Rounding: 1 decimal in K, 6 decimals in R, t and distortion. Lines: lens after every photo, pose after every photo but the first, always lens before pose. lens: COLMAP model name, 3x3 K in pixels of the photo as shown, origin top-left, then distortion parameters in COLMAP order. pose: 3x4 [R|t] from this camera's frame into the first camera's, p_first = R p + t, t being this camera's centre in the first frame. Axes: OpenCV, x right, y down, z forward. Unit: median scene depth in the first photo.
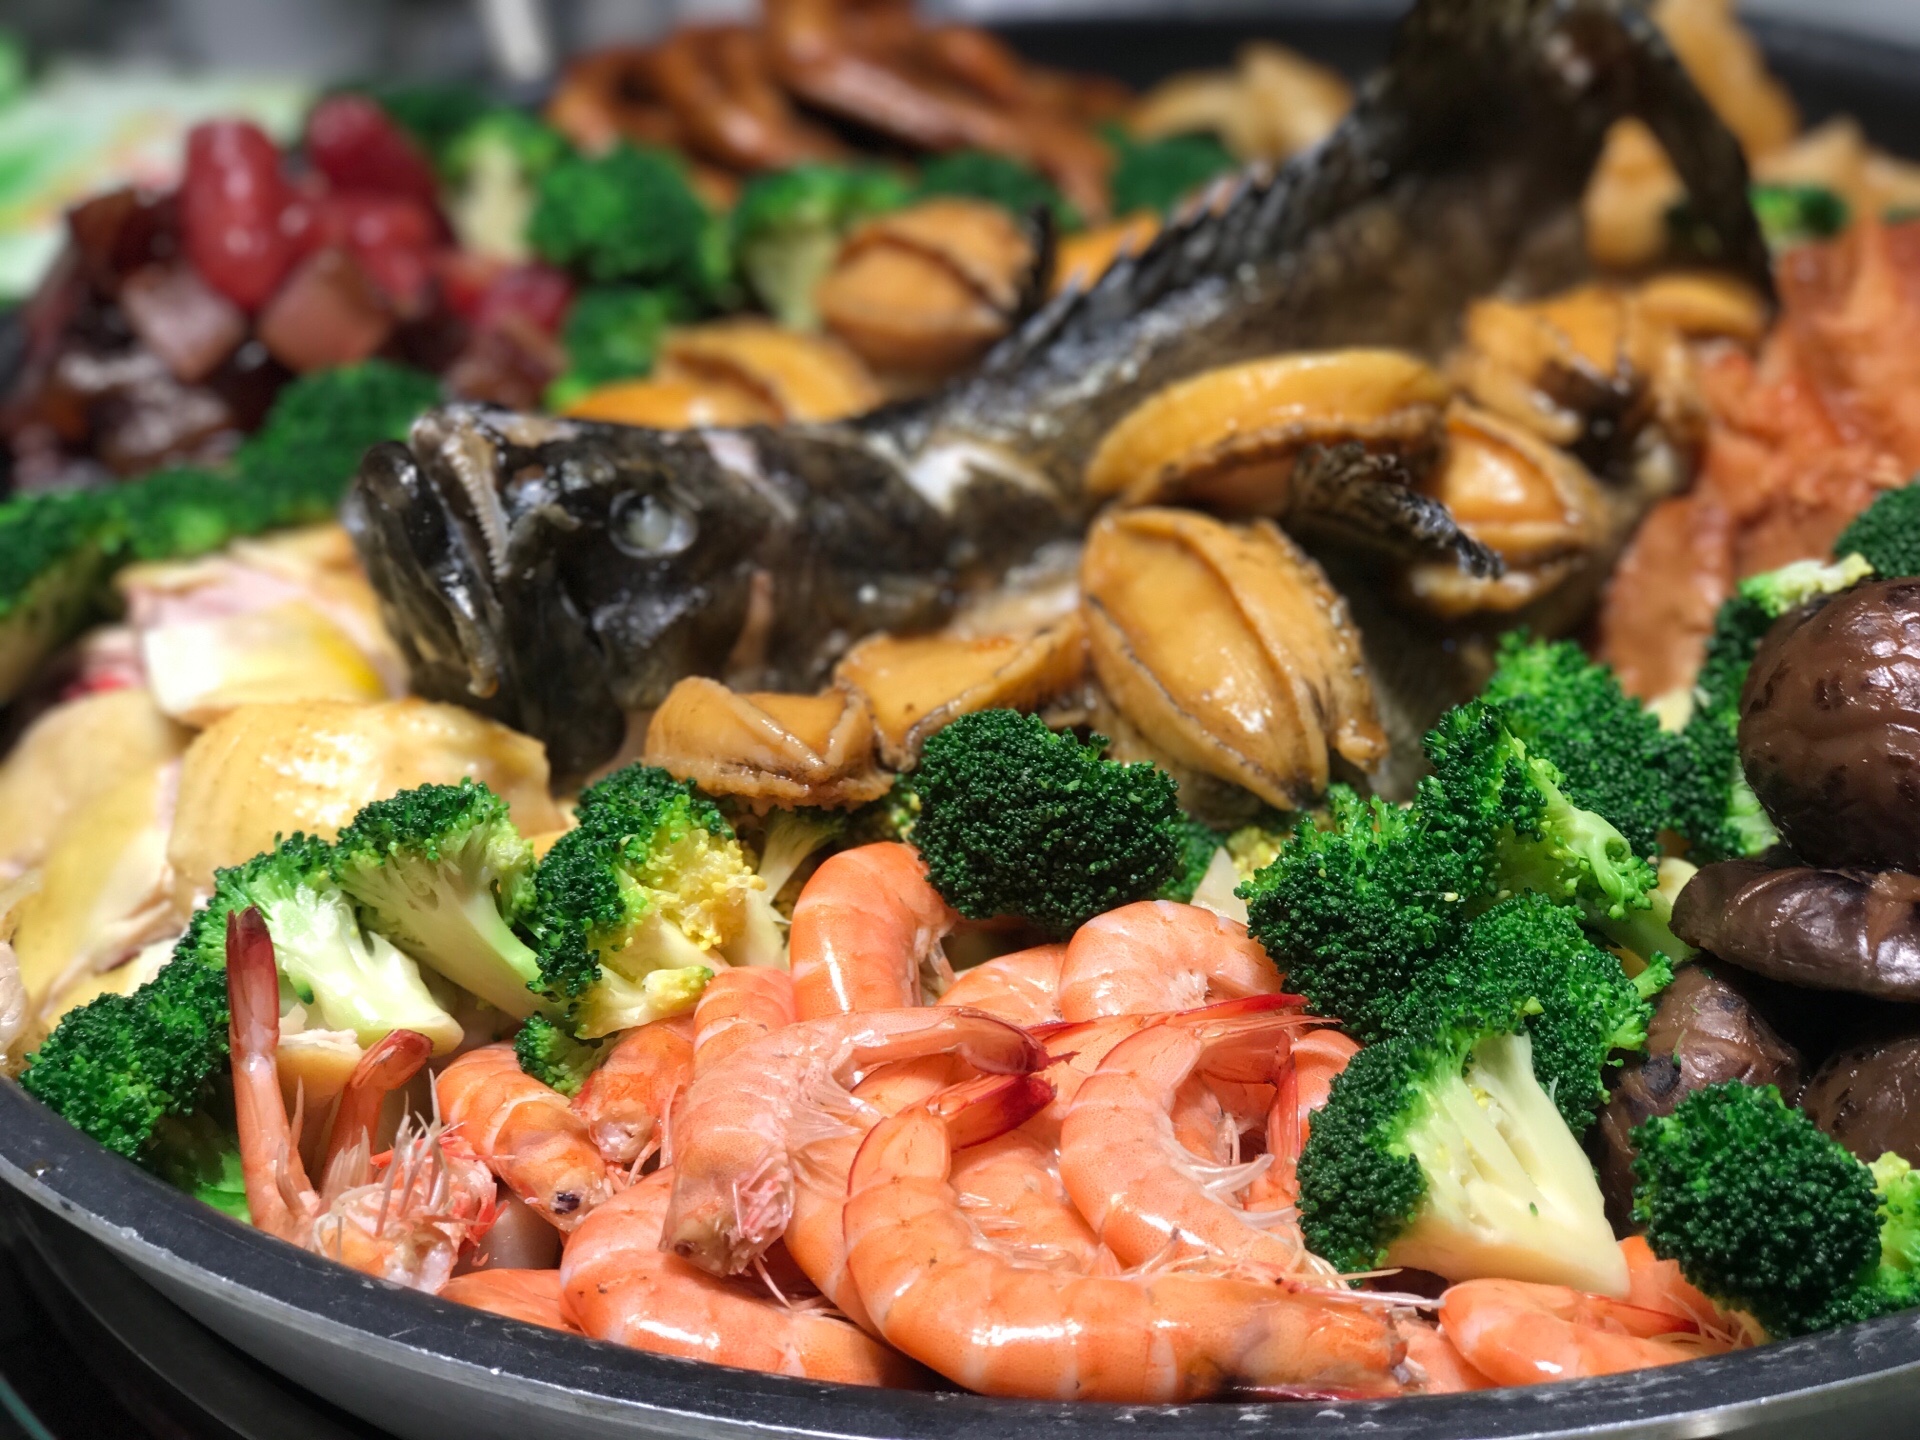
lens RADIAL K [[3215.0, 0, 960.0], [0, 3215.0, 720.0], [0, 0, 1]] dist [-0.149767, 1.411993]
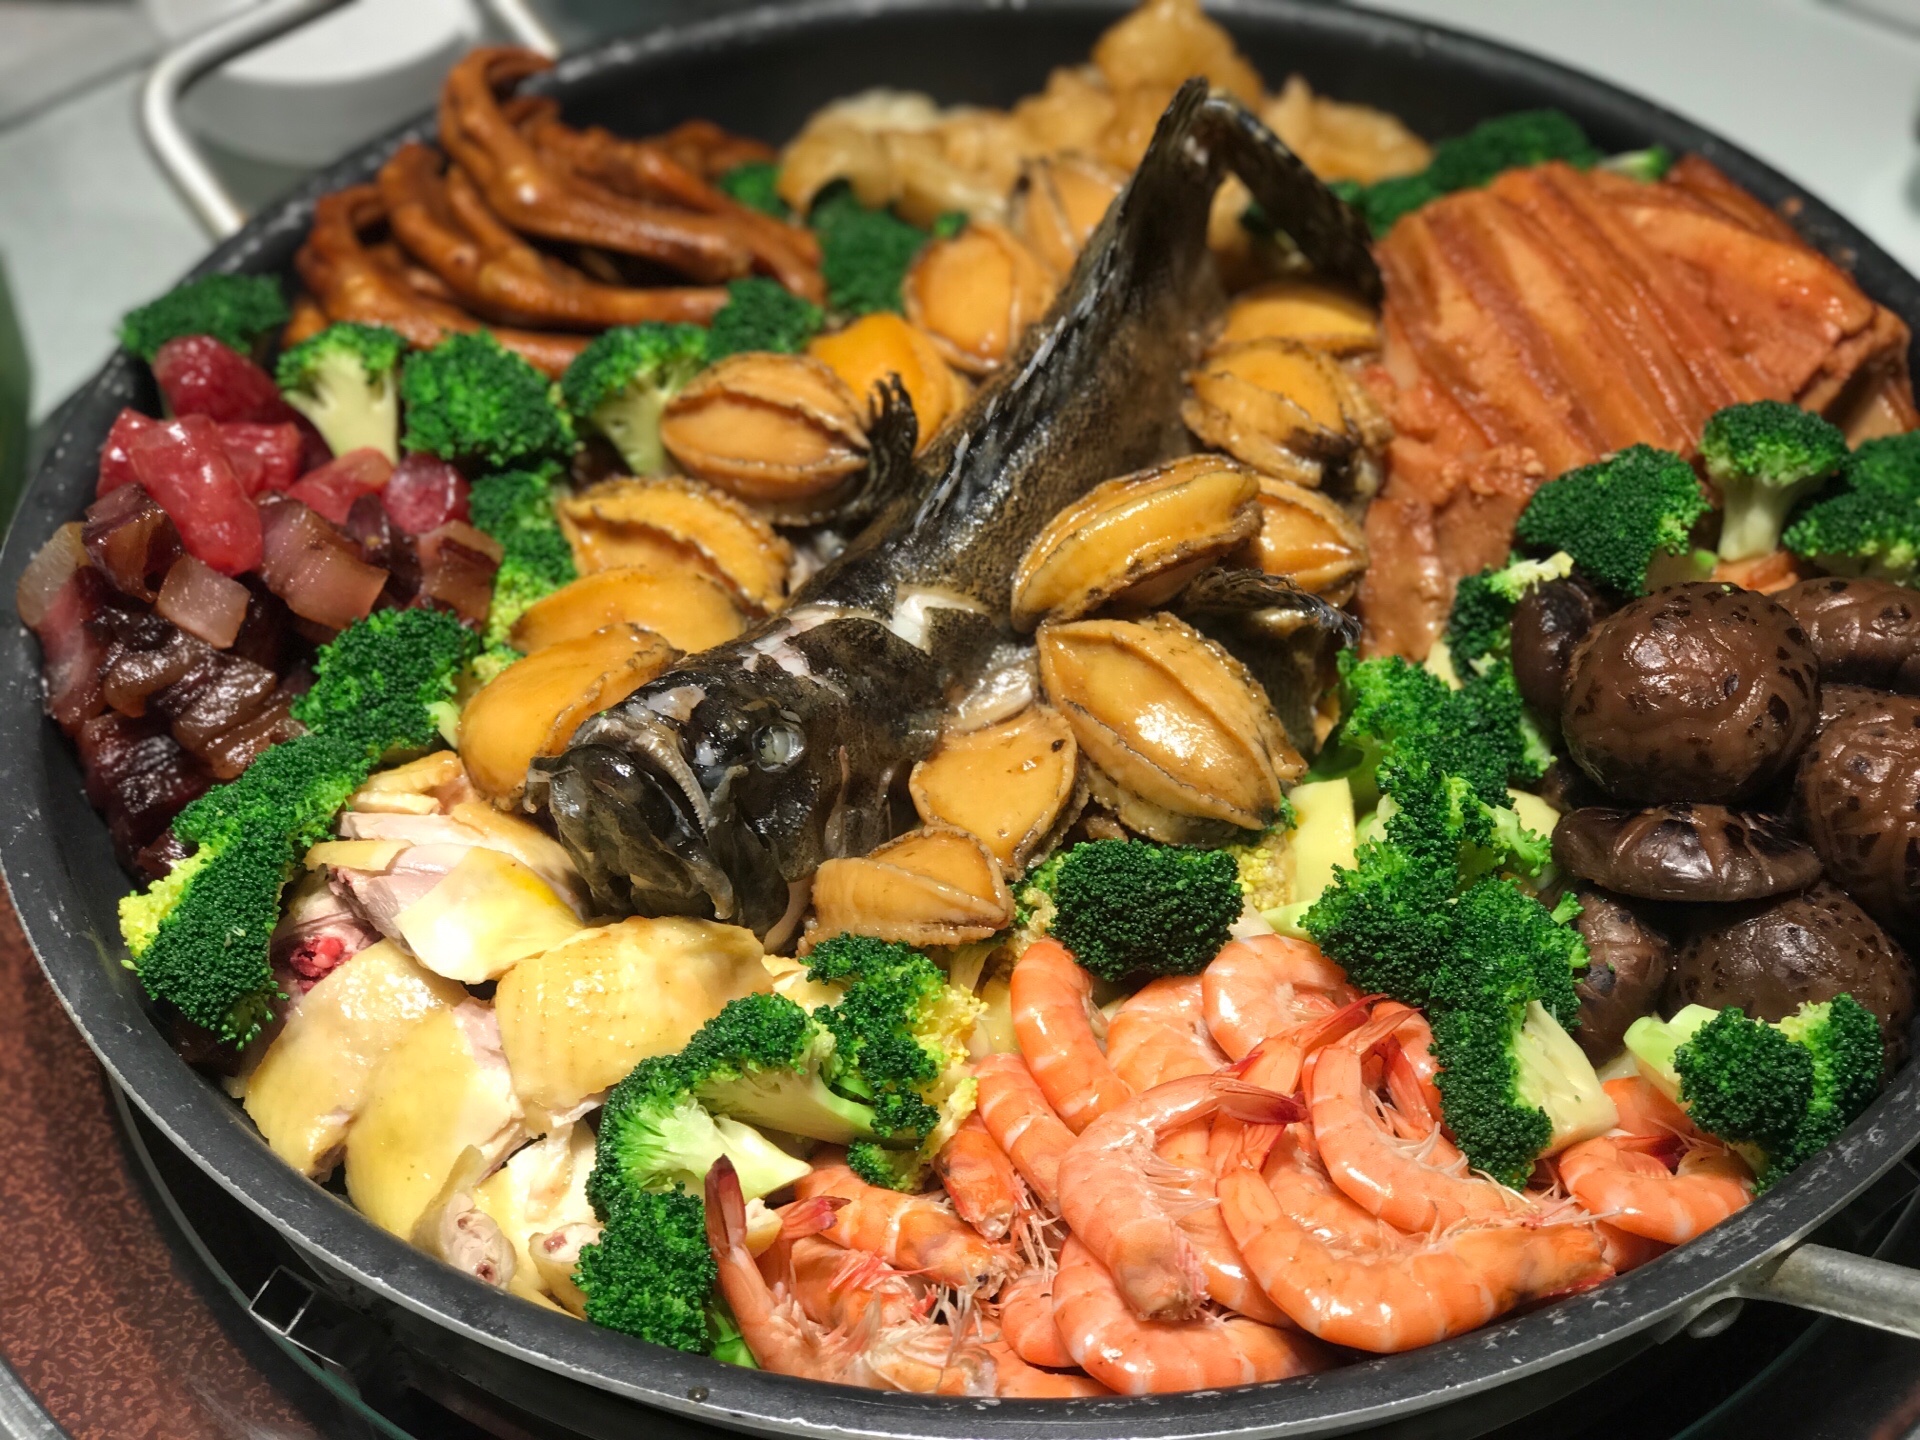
lens RADIAL K [[3215.0, 0, 960.0], [0, 3215.0, 720.0], [0, 0, 1]] dist [-0.149767, 1.411993]
pose [[0.908537, -0.265791, 0.322359, -0.486905], [0.190399, 0.950174, 0.246817, -0.413168], [-0.371899, -0.162865, 0.913874, -0.260989]]
